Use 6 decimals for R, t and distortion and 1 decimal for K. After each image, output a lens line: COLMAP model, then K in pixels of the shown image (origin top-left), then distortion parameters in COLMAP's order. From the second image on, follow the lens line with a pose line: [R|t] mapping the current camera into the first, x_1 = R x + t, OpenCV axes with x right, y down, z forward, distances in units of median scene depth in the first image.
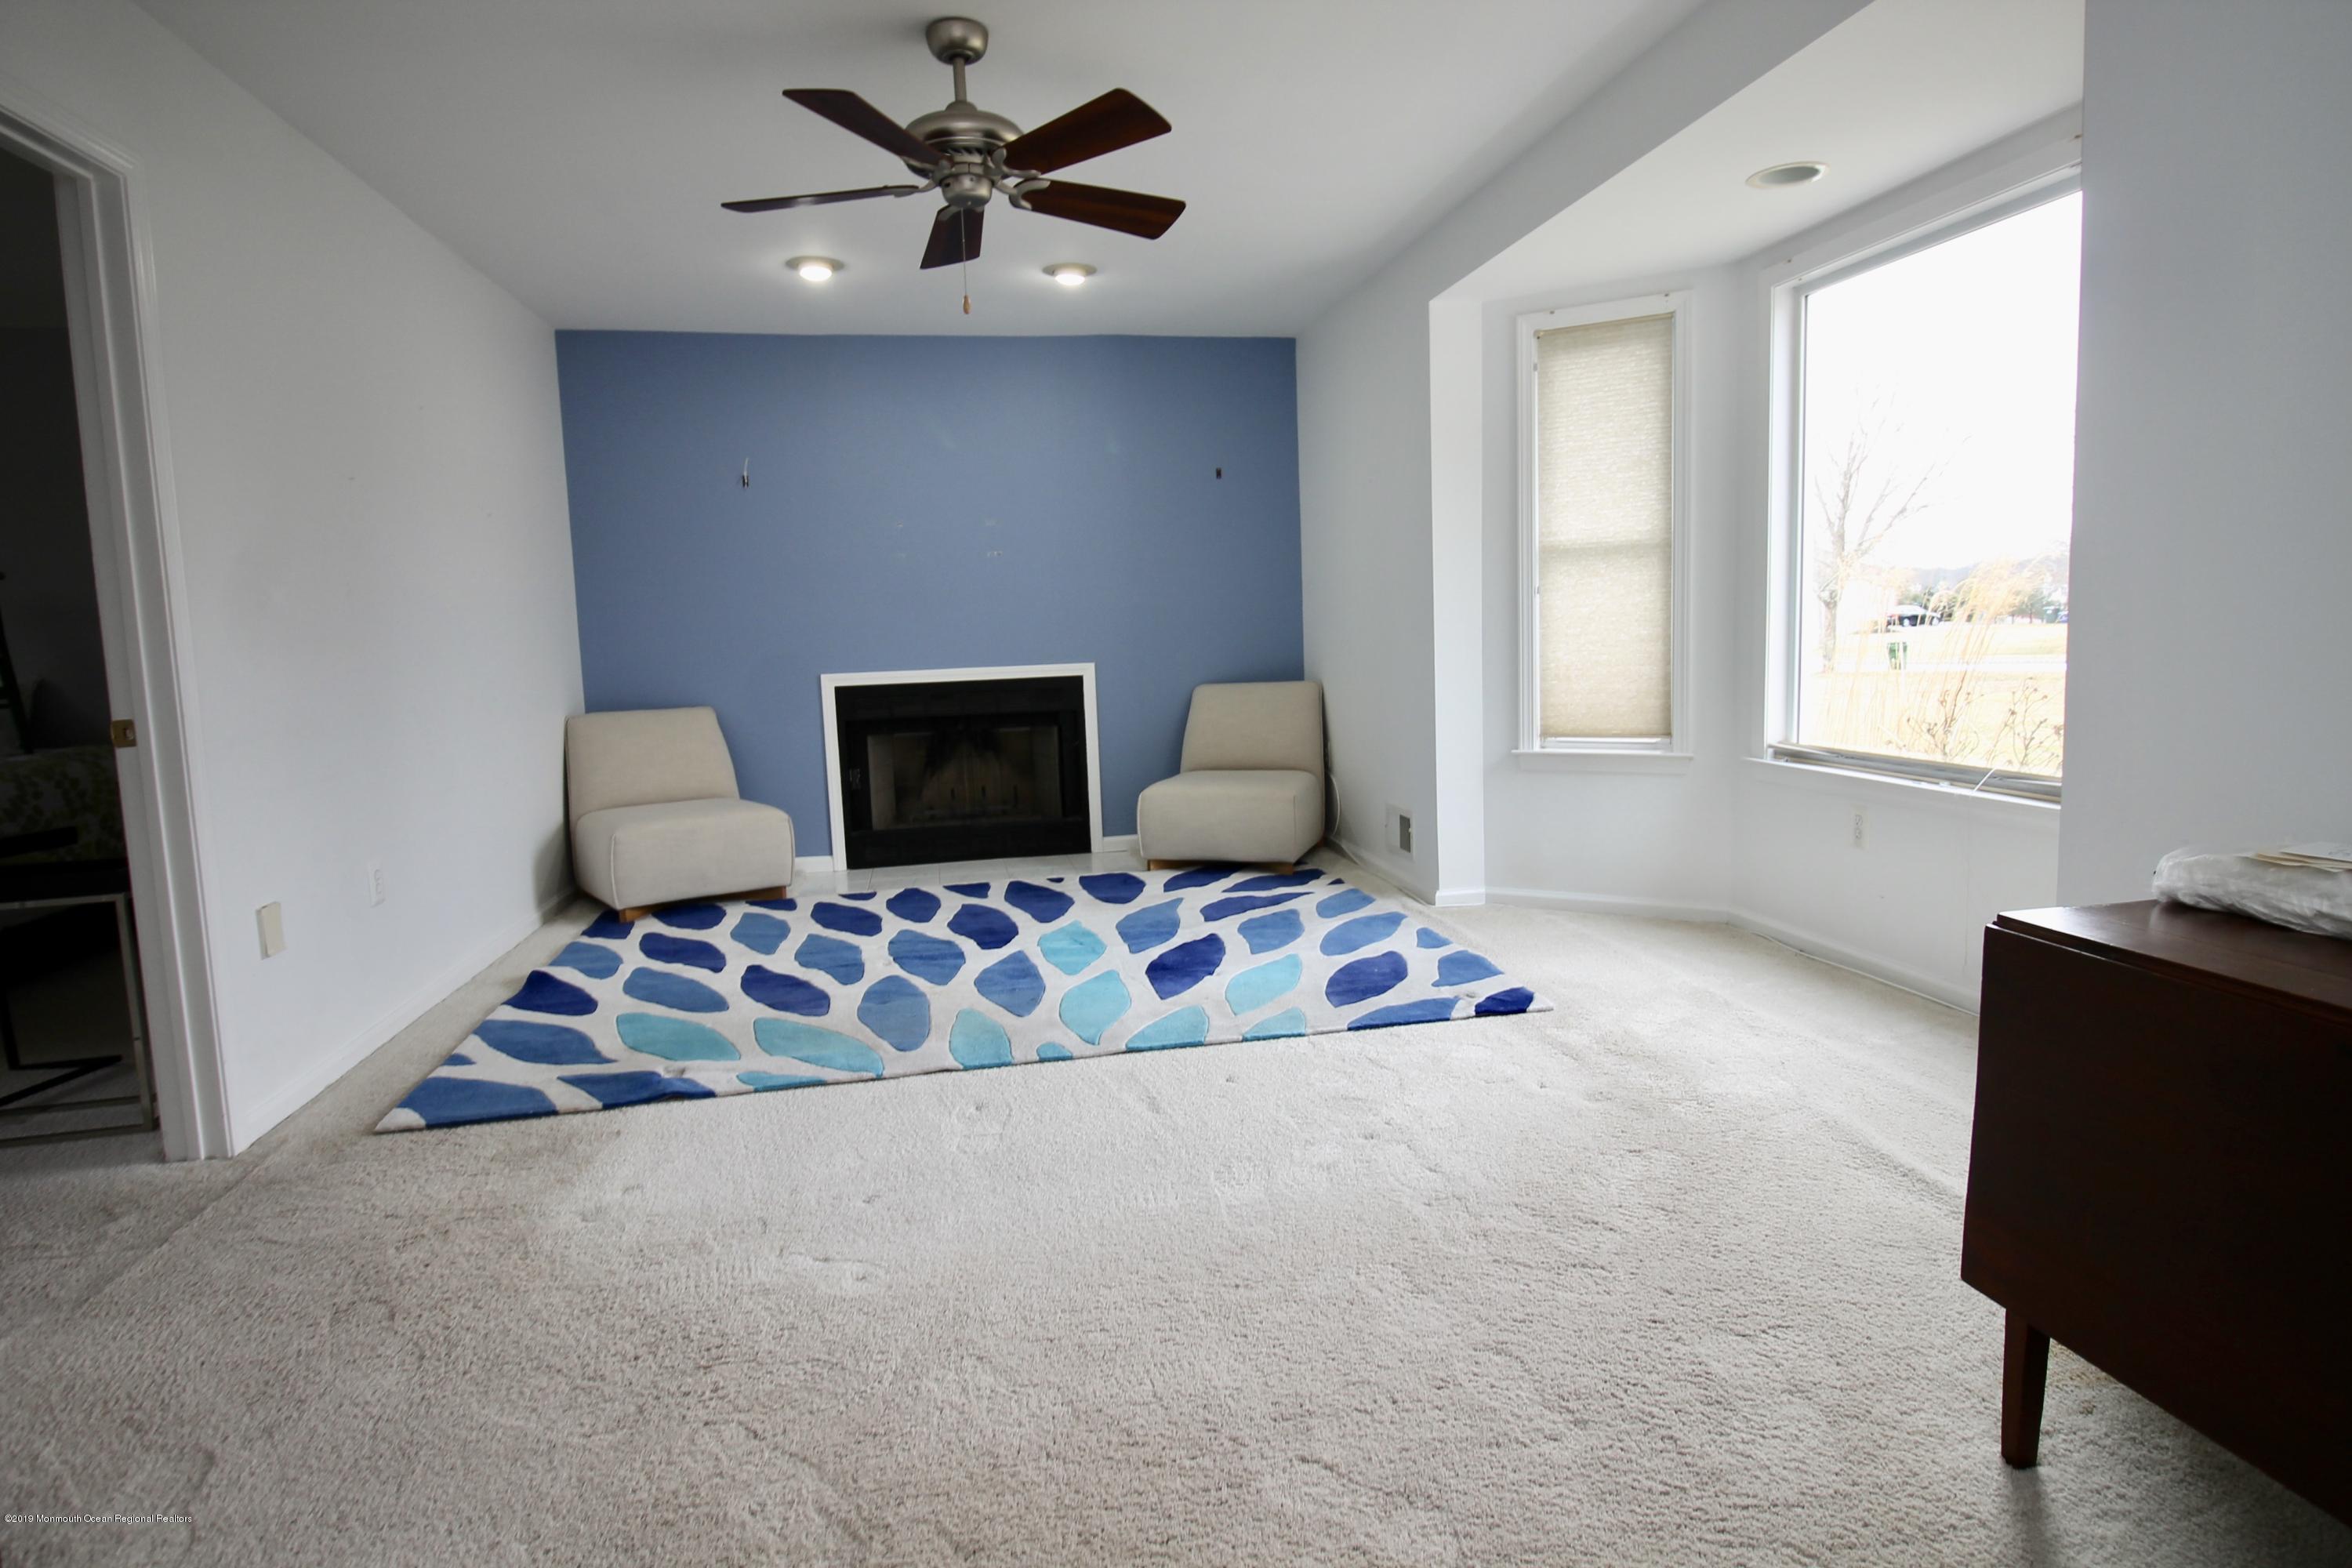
lens RADIAL K [[1266.5, 0, 1174.4], [0, 1266.5, 790.1], [0, 0, 1]] dist [-0.002133, -0.004767]
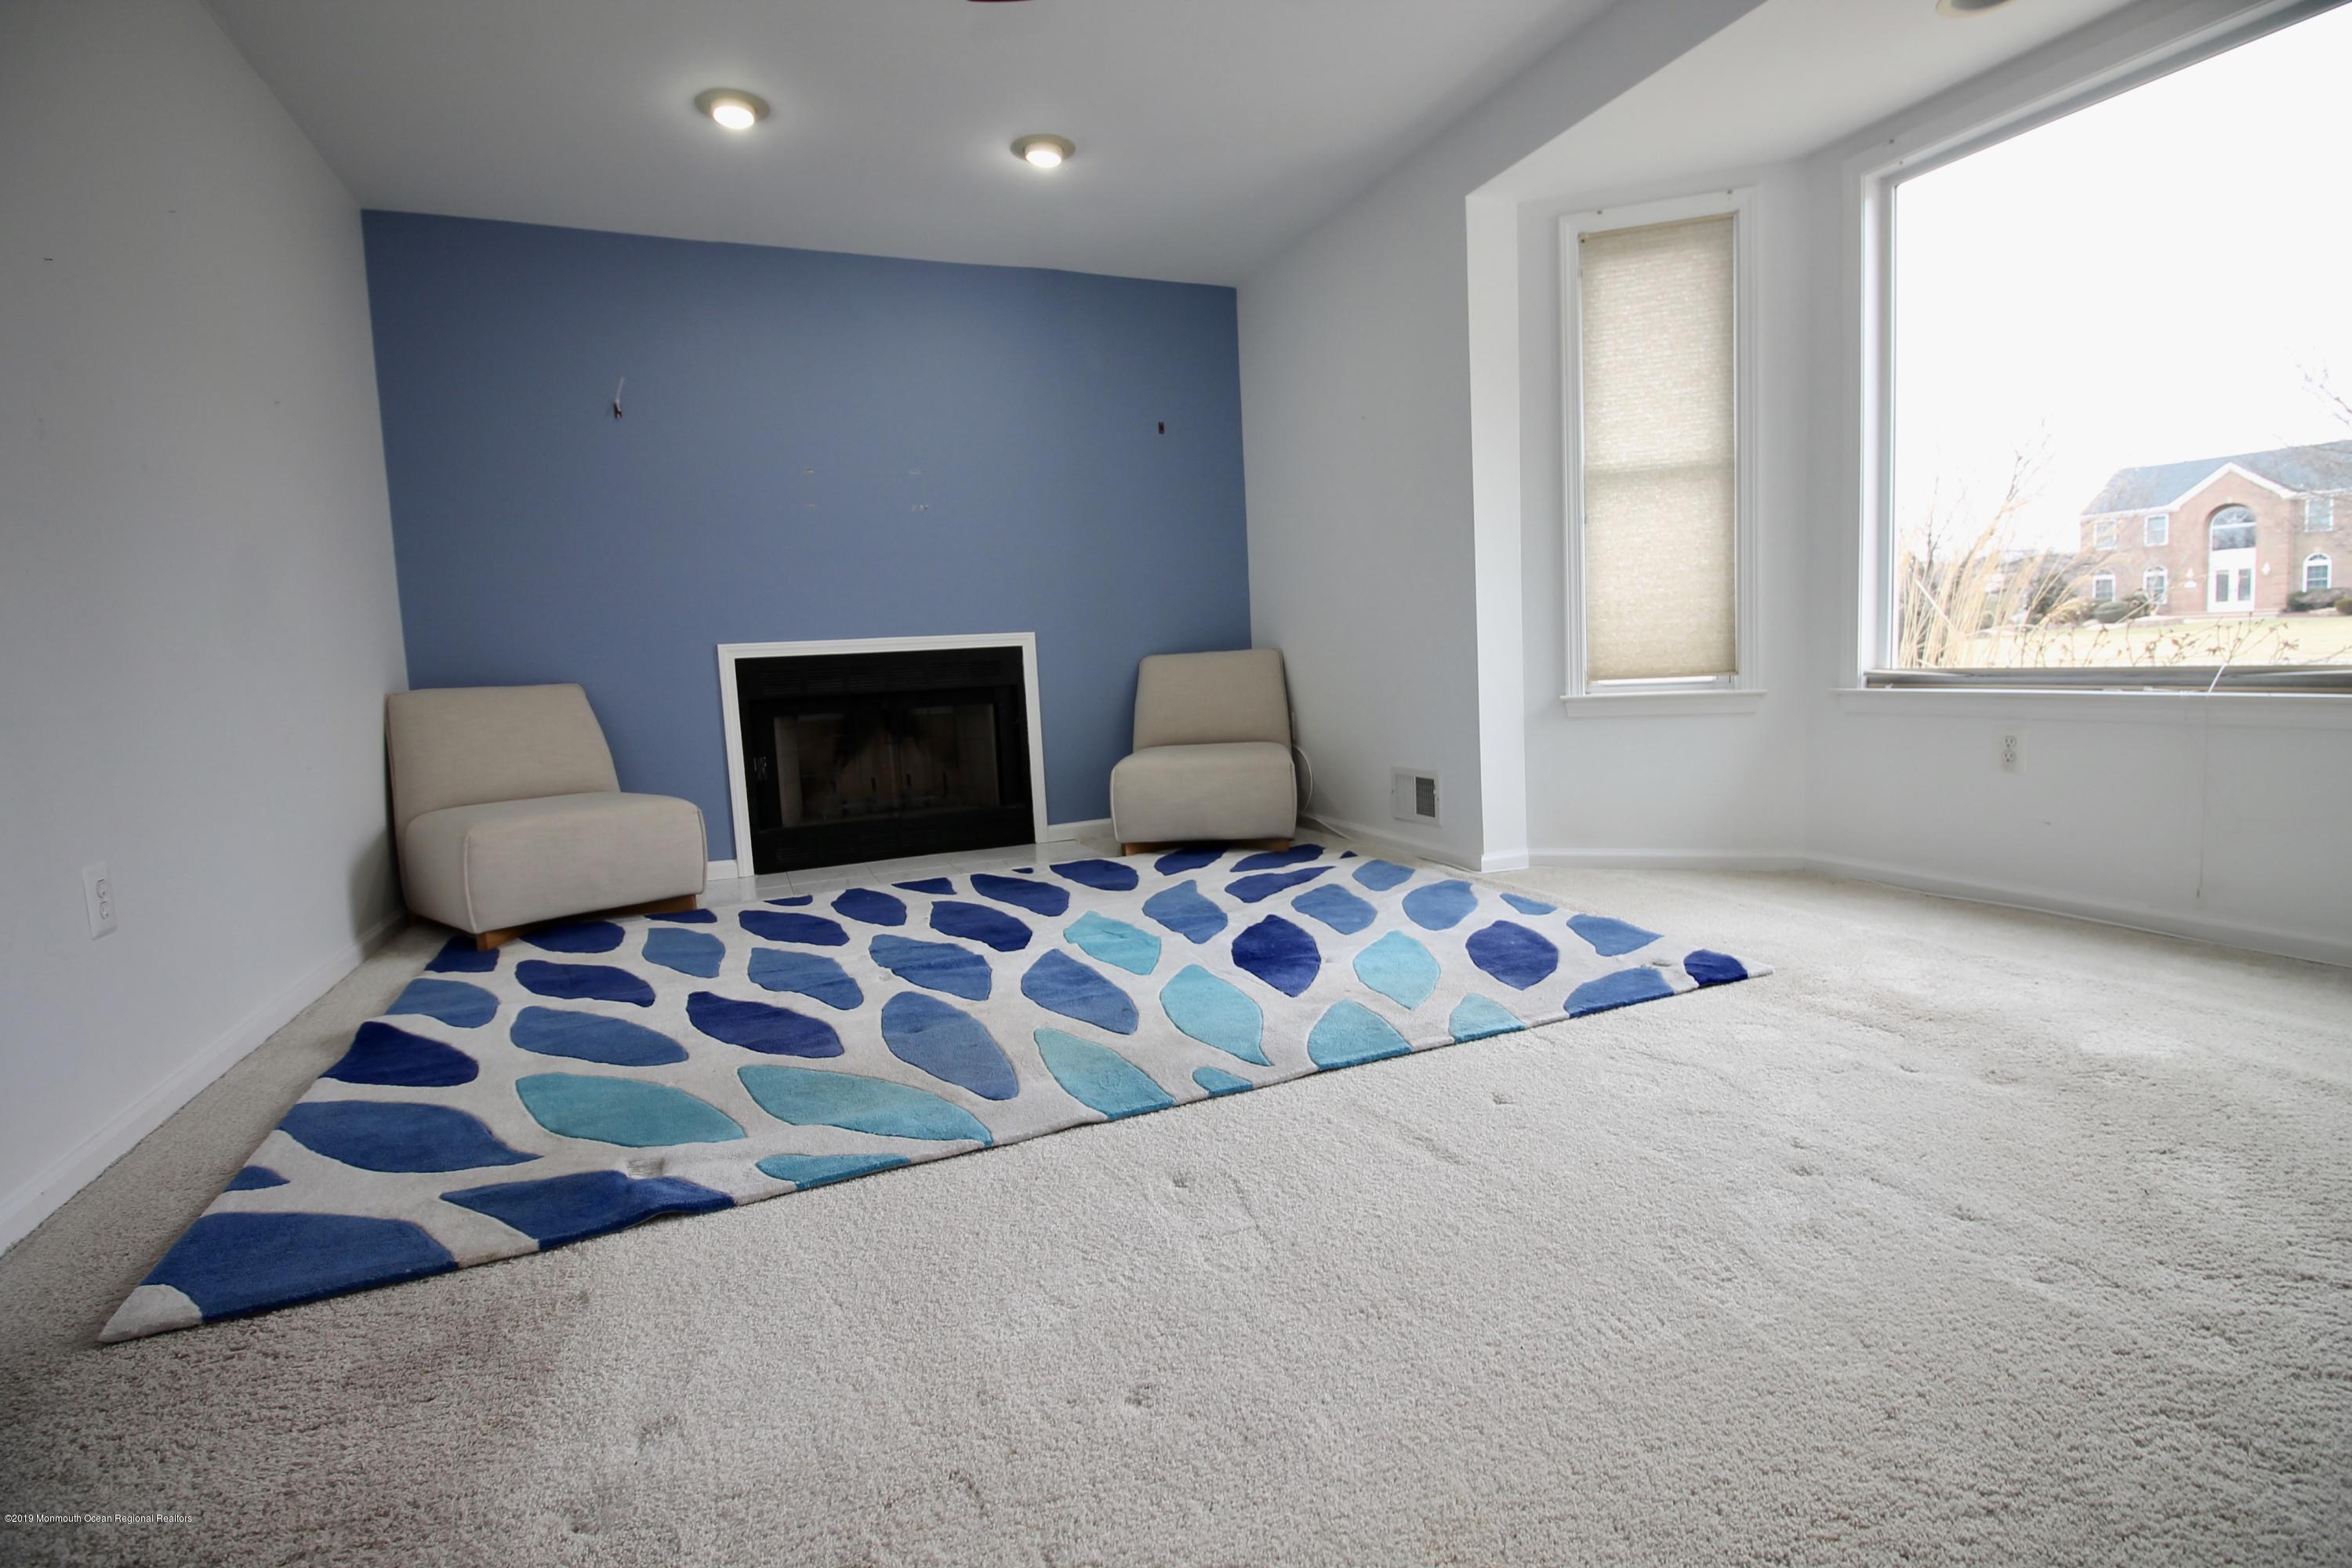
lens RADIAL K [[1105.1, 0, 1183.1], [0, 1105.1, 785.8], [0, 0, 1]] dist [-0.006198, -0.009005]
pose [[0.978101, -0.036054, 0.204983, -0.179334], [0.040653, 0.999006, -0.018264, 0.040003], [-0.204121, 0.026197, 0.978595, 0.302323]]
